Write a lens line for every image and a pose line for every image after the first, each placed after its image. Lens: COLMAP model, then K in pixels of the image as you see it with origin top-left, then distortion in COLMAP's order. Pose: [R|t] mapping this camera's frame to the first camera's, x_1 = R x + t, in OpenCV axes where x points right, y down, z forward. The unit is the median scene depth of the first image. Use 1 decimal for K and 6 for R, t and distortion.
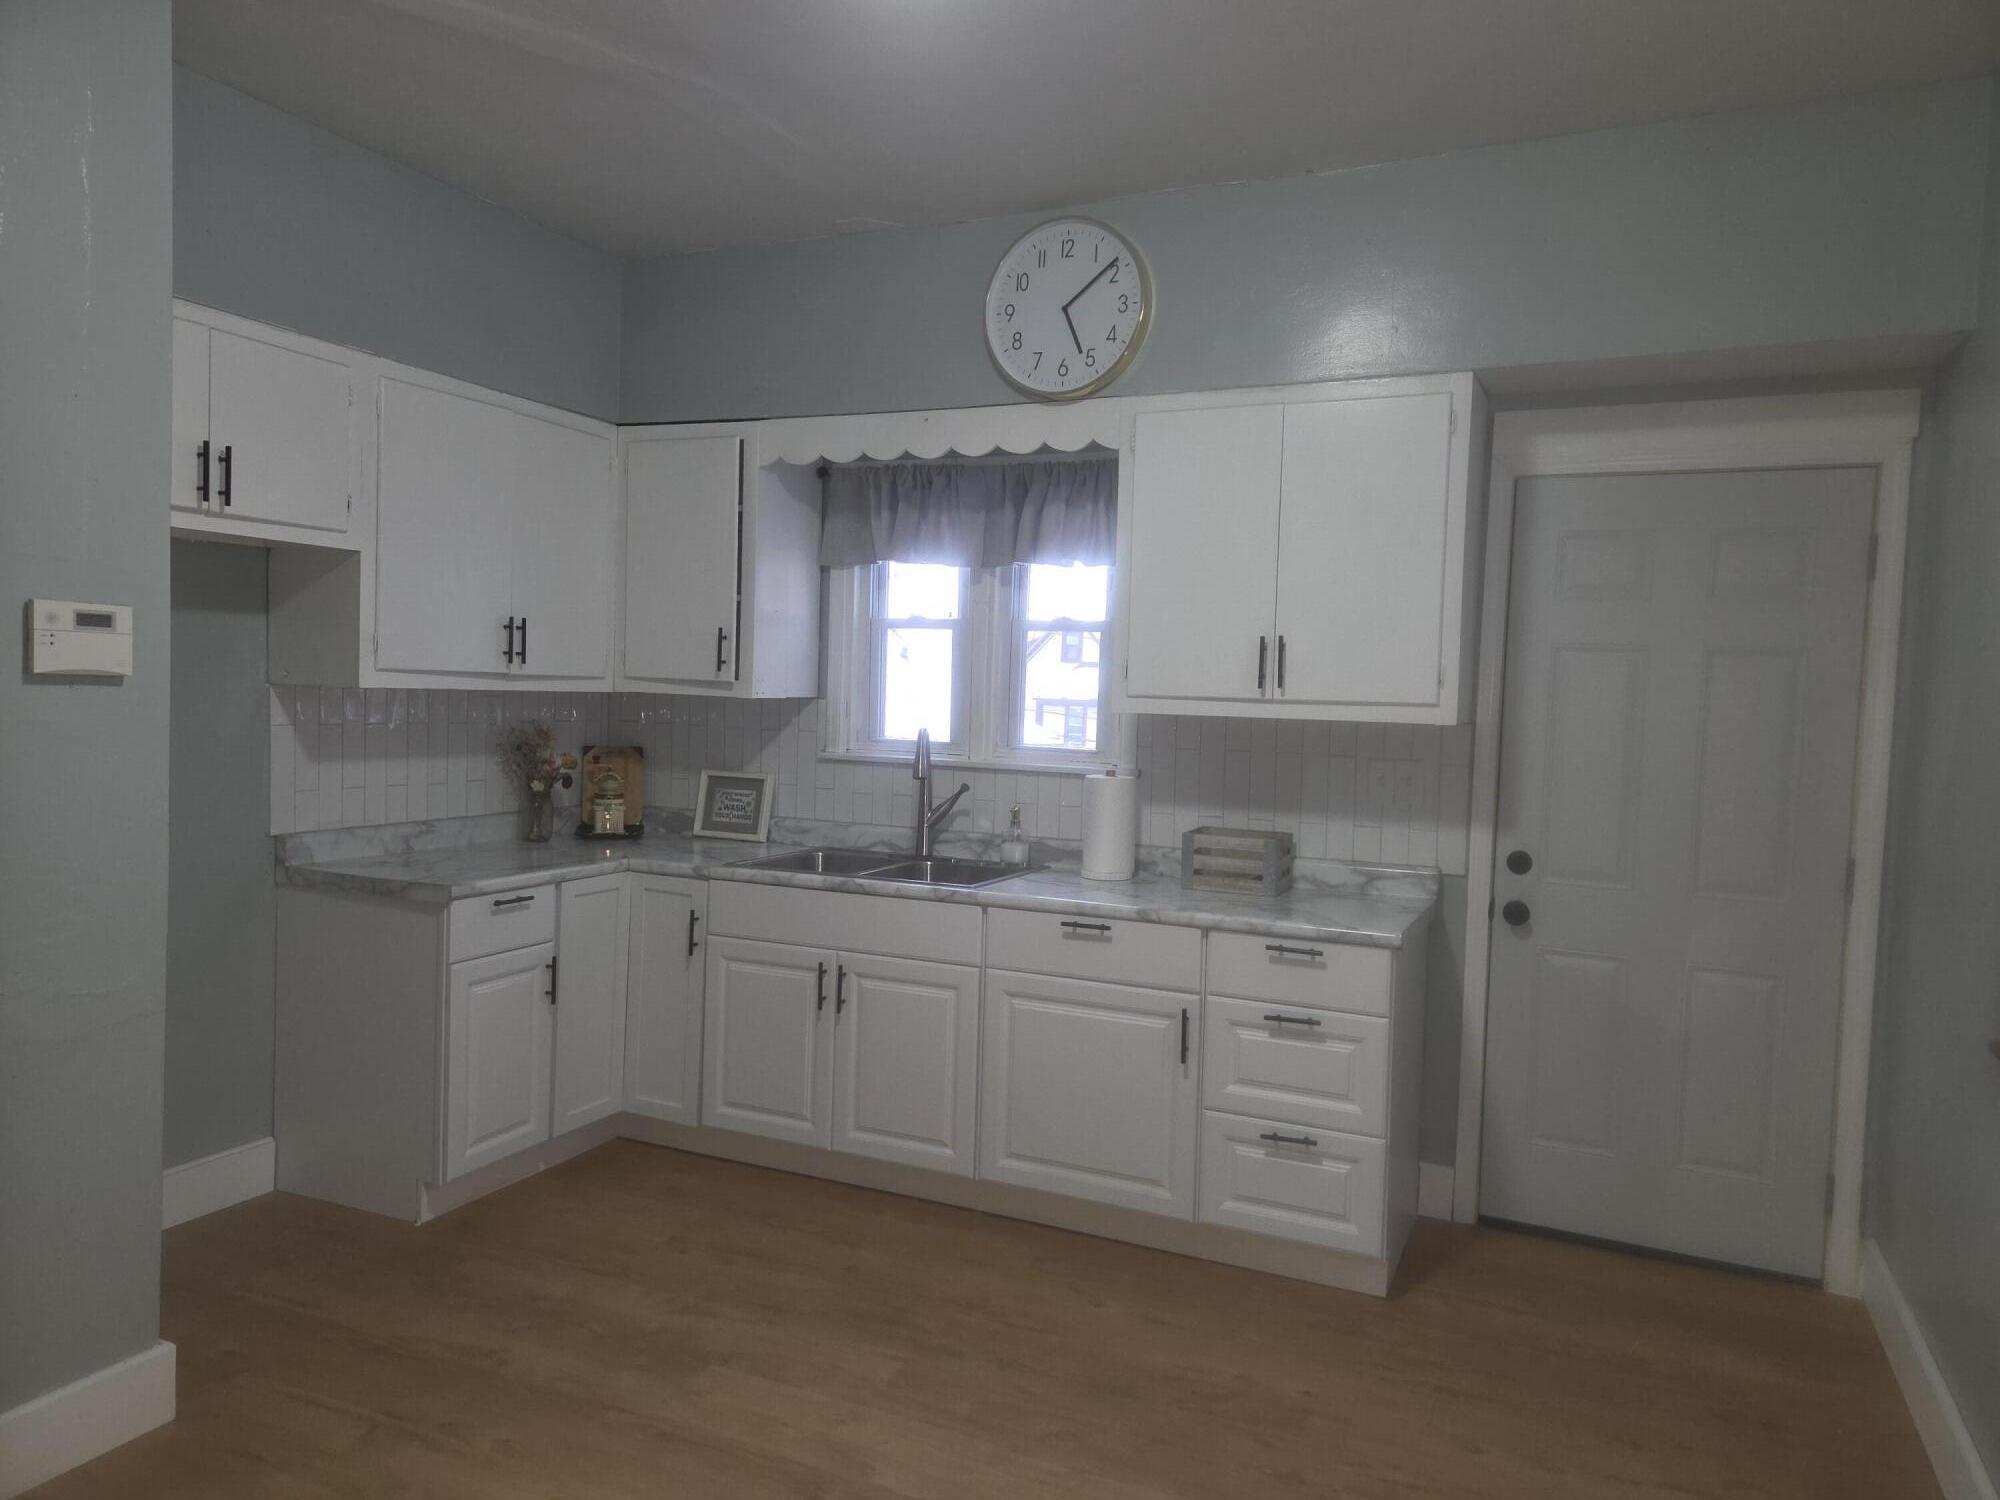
lens RADIAL K [[1335.8, 0, 999.1], [0, 1335.8, 744.4], [0, 0, 1]] dist [0.055653, -0.023261]
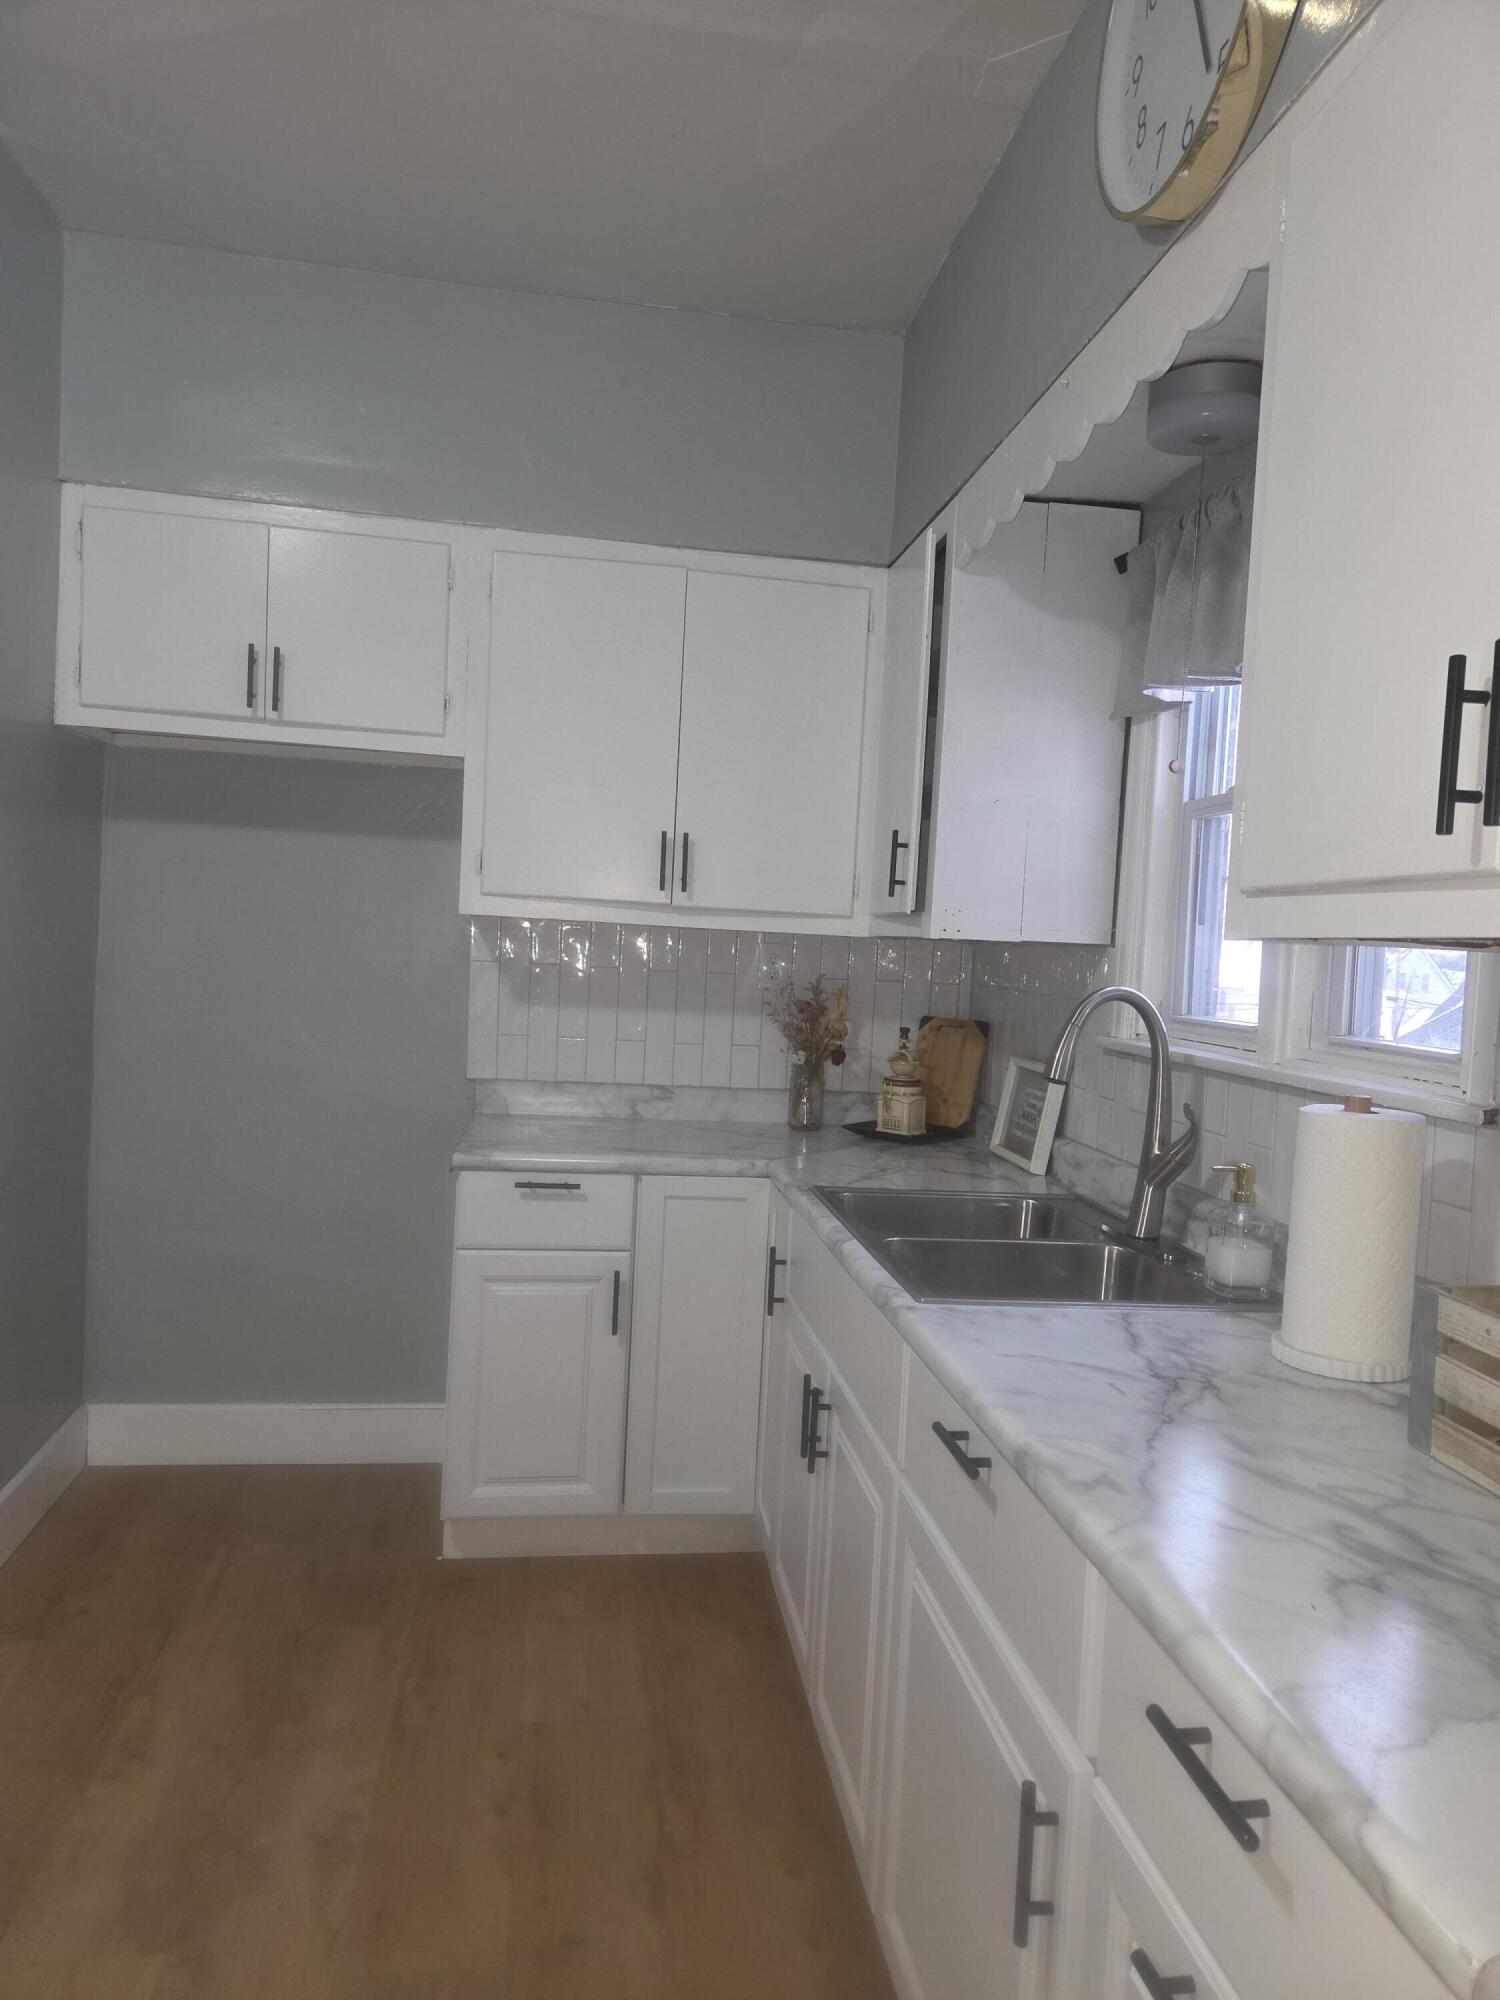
lens RADIAL K [[1335.8, 0, 751.3], [0, 1335.8, 1003.0], [0, 0, 1]] dist [0.055653, -0.023261]
pose [[0.541682, 0.033122, -0.839931, 0.312155], [-0.072290, 0.997357, -0.007290, 0.007526], [0.837469, 0.064667, 0.542645, 0.602818]]
